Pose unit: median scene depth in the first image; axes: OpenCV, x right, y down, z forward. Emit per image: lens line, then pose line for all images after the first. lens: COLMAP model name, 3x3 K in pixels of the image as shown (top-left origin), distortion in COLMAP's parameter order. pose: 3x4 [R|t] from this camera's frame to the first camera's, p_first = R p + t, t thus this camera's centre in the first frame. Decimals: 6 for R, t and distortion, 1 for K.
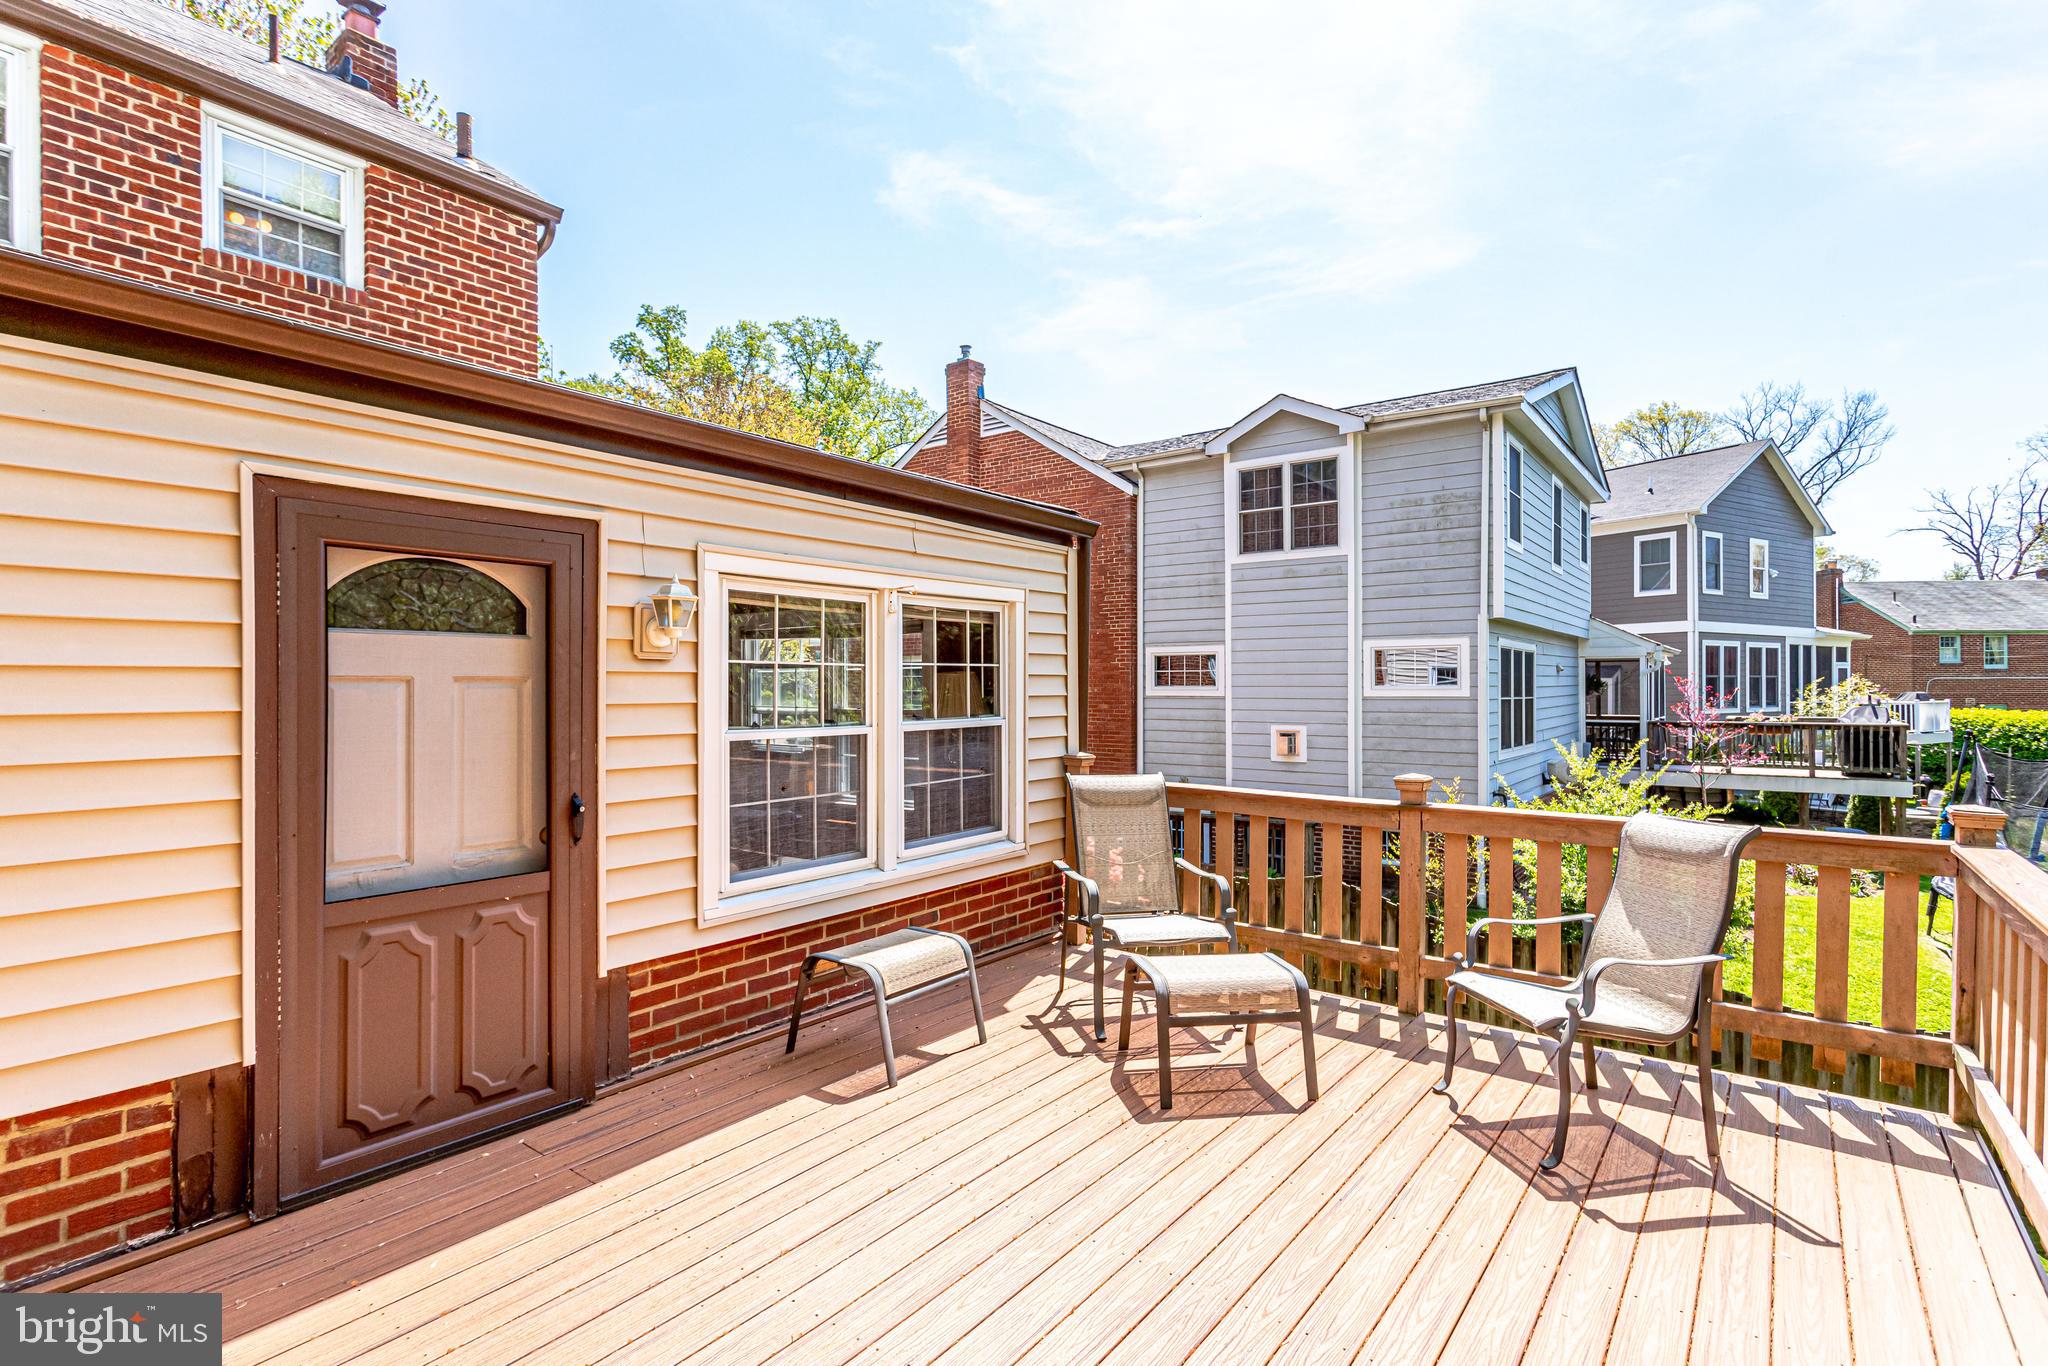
lens RADIAL K [[1013.2, 0, 1024.0], [0, 1013.2, 683.0], [0, 0, 1]] dist [0.002362, 0.005078]
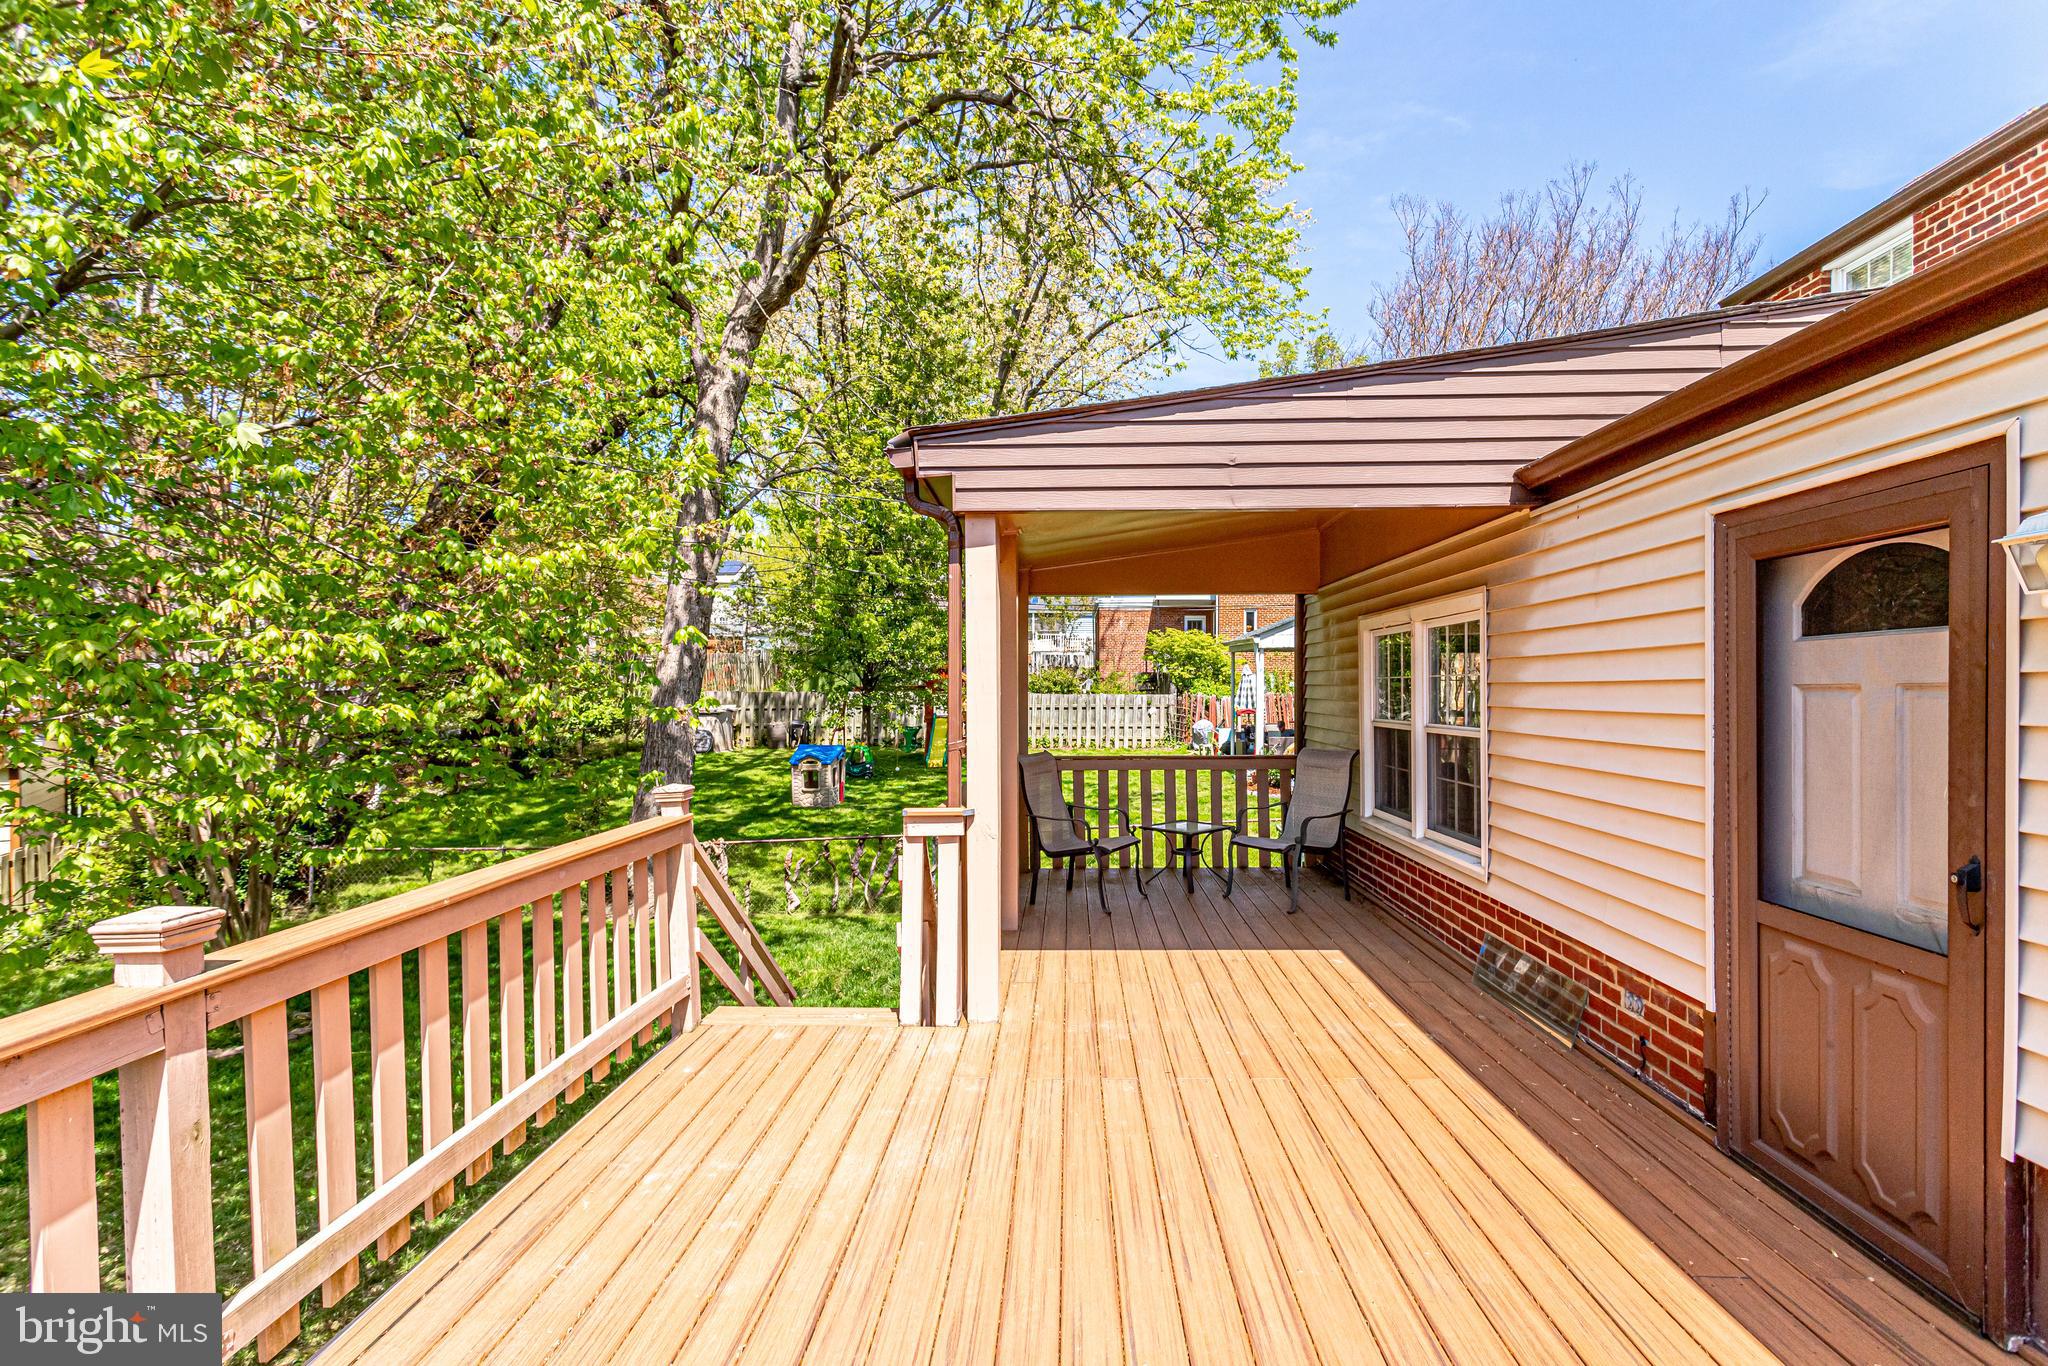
lens RADIAL K [[1013.2, 0, 1024.0], [0, 1013.2, 683.0], [0, 0, 1]] dist [0.002362, 0.005078]
pose [[-0.824234, 0.000761, -0.566248, 0.520370], [0.006382, 0.999948, -0.007945, -0.004938], [0.566213, -0.010162, -0.824196, 1.377635]]
